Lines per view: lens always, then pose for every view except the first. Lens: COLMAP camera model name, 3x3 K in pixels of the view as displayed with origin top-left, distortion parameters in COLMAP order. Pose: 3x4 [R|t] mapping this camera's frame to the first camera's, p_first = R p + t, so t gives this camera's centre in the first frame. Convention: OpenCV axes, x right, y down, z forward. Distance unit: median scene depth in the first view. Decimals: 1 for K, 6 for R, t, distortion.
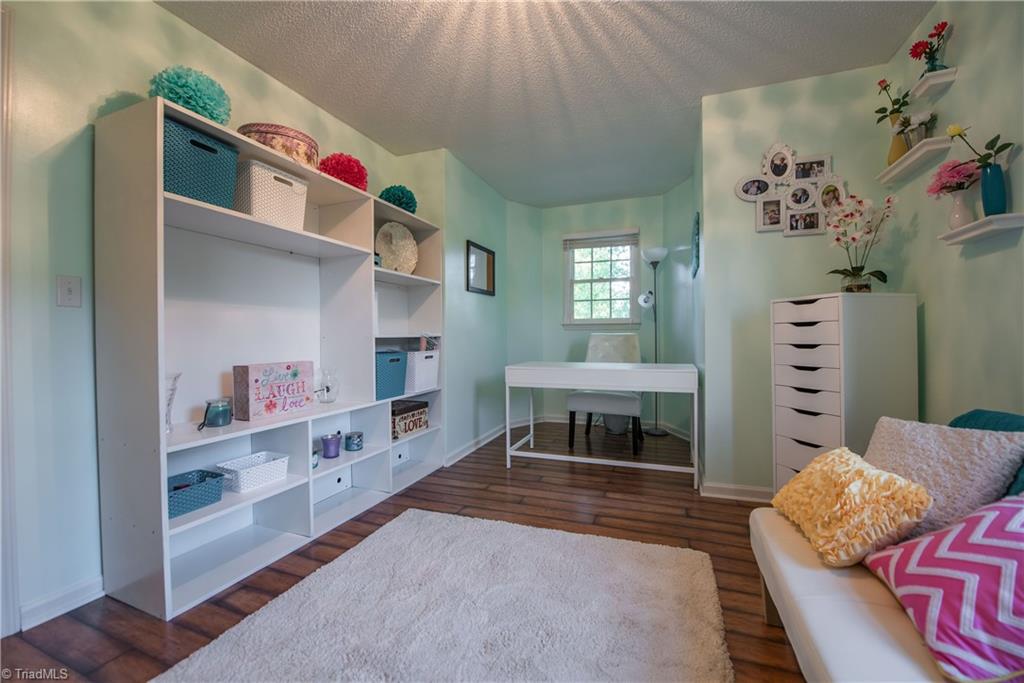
lens RADIAL K [[413.0, 0, 511.7], [0, 413.0, 334.9], [0, 0, 1]] dist [-0.015499, -0.000803]
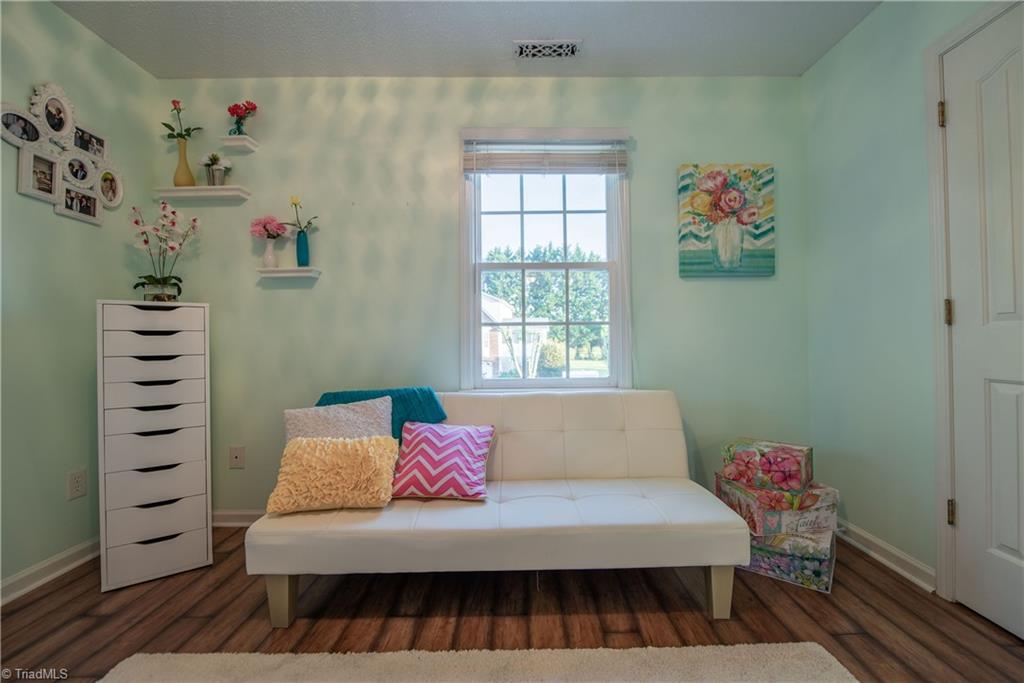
lens RADIAL K [[413.0, 0, 517.7], [0, 413.0, 336.7], [0, 0, 1]] dist [-0.015499, -0.000803]
pose [[-0.365132, 0.016443, 0.930811, -0.322733], [0.000268, 0.999846, -0.017558, -0.002211], [-0.930956, -0.006161, -0.365080, 0.485981]]
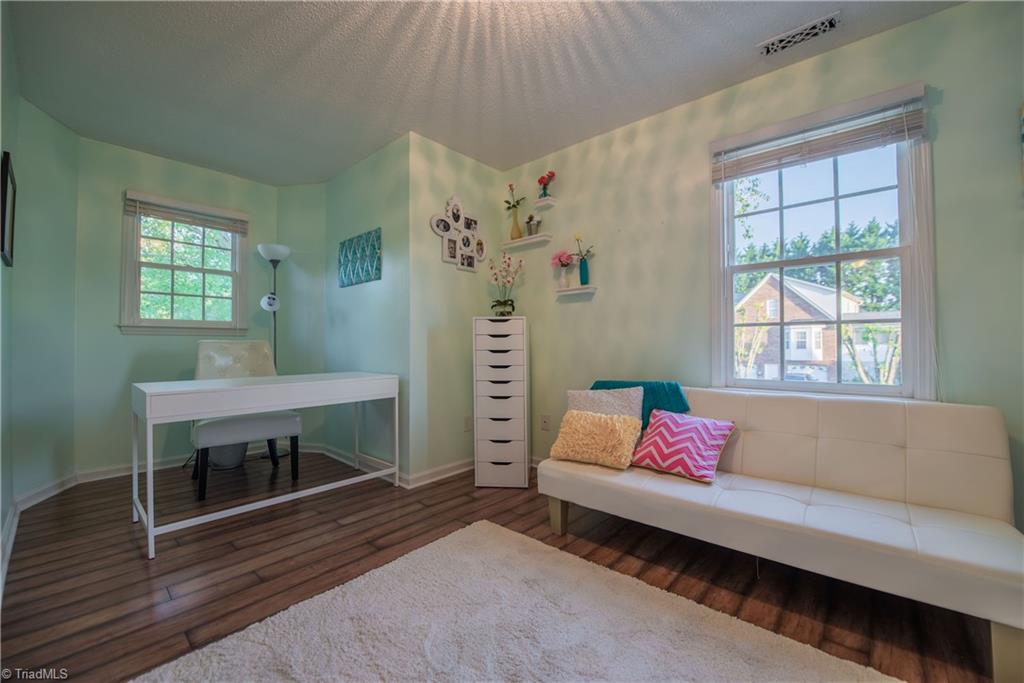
lens RADIAL K [[413.0, 0, 517.7], [0, 413.0, 335.1], [0, 0, 1]] dist [-0.015499, -0.000803]
pose [[0.348839, 0.020528, 0.936958, -0.509403], [-0.005612, 0.999788, -0.019815, -0.002085], [-0.937166, 0.001654, 0.348881, 0.356314]]
